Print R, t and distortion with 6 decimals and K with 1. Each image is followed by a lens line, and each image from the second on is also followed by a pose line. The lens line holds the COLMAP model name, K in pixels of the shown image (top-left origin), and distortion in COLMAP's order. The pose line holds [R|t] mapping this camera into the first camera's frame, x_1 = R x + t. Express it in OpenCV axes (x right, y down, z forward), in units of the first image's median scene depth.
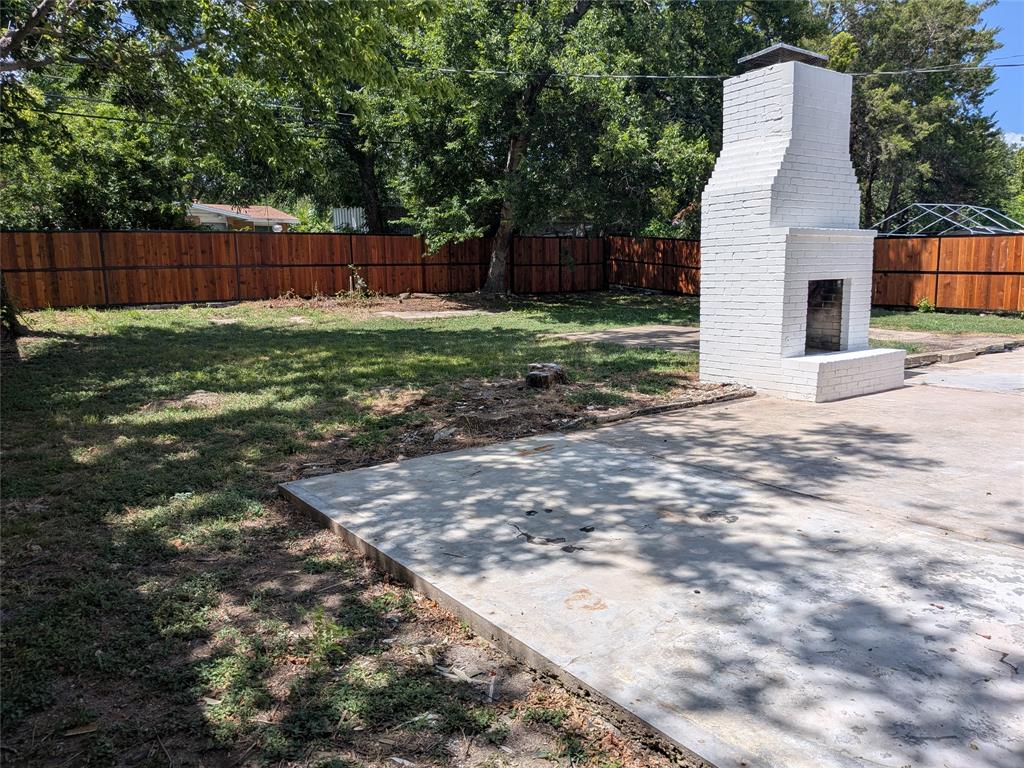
lens RADIAL K [[744.0, 0, 514.8], [0, 744.0, 385.3], [0, 0, 1]] dist [0.049398, -0.039899]
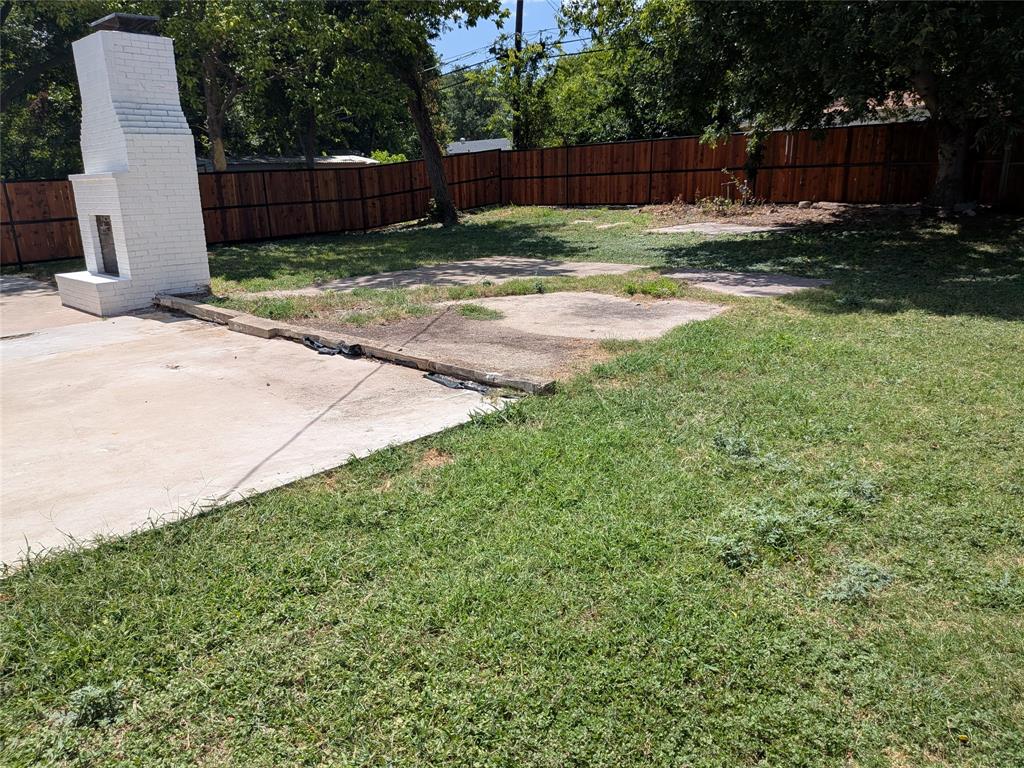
lens RADIAL K [[744.0, 0, 499.7], [0, 744.0, 406.3], [0, 0, 1]] dist [0.049398, -0.039899]
pose [[0.170067, 0.301221, -0.938266, 0.705328], [-0.128617, 0.950777, 0.281924, -0.108793], [0.977003, 0.072731, 0.200438, 0.563540]]
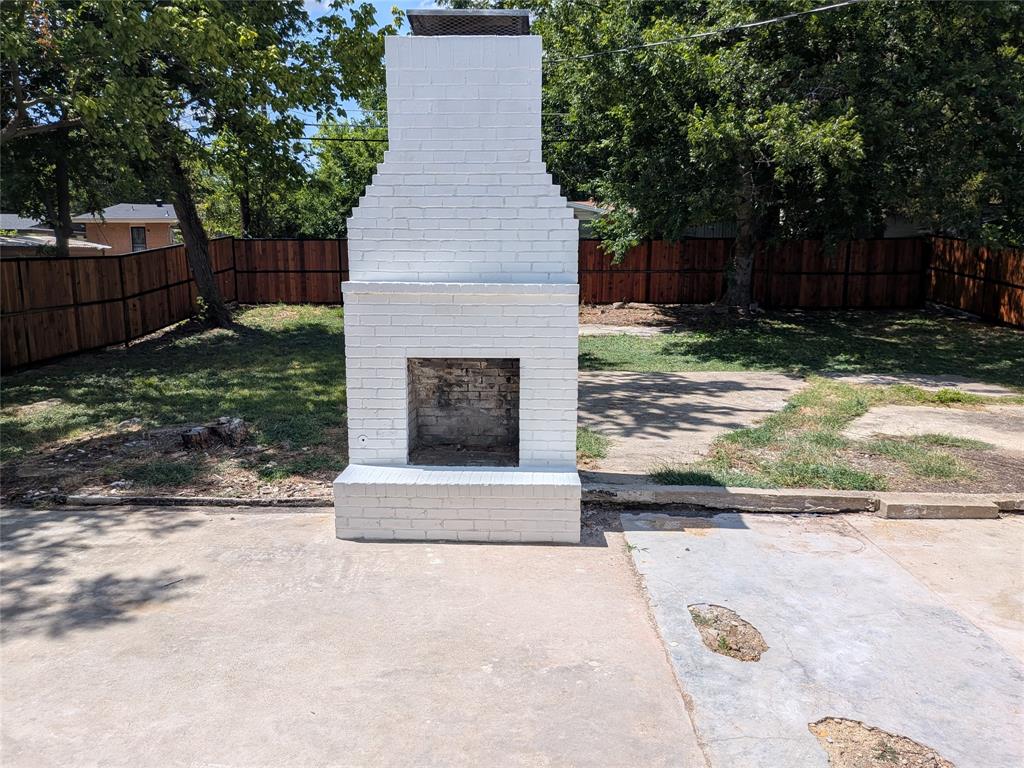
lens RADIAL K [[744.0, 0, 512.6], [0, 744.0, 389.4], [0, 0, 1]] dist [0.049398, -0.039899]
pose [[0.795617, 0.125152, -0.592731, 0.336128], [-0.111167, 0.991975, 0.060231, -0.062850], [0.595513, 0.017972, 0.803145, 0.198057]]
